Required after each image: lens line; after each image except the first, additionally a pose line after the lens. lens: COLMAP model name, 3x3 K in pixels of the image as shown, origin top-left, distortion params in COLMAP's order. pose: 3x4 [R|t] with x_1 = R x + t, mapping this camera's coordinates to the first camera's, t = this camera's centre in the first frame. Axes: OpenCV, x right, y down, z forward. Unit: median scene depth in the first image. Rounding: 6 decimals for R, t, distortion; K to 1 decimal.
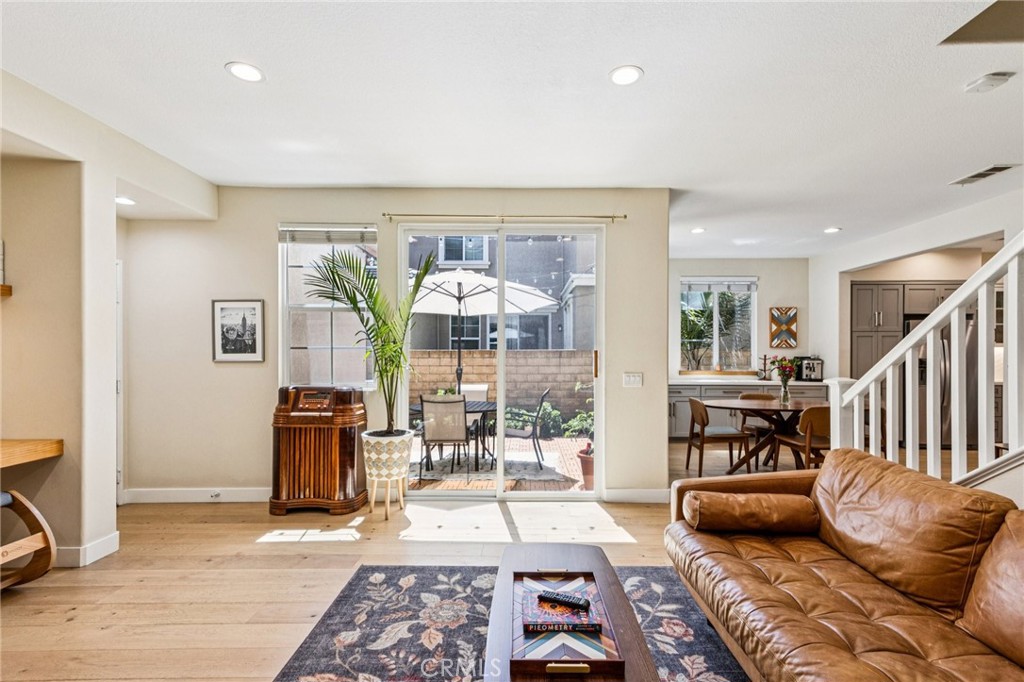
lens RADIAL K [[443.2, 0, 515.0], [0, 443.2, 344.1], [0, 0, 1]] dist [0.001259, 0.000342]
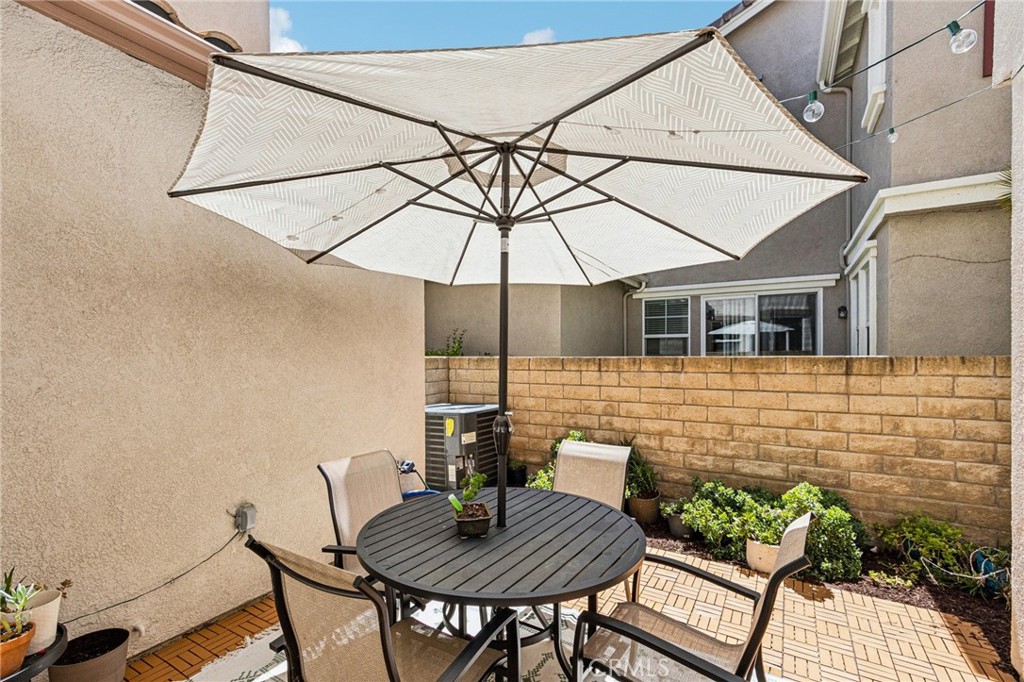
lens RADIAL K [[443.2, 0, 507.2], [0, 443.2, 349.3], [0, 0, 1]] dist [0.001259, 0.000342]
pose [[0.855964, -0.008435, -0.516967, 0.042281], [0.013873, 0.999882, 0.006655, -0.001186], [0.516849, -0.012868, 0.855980, 0.469896]]
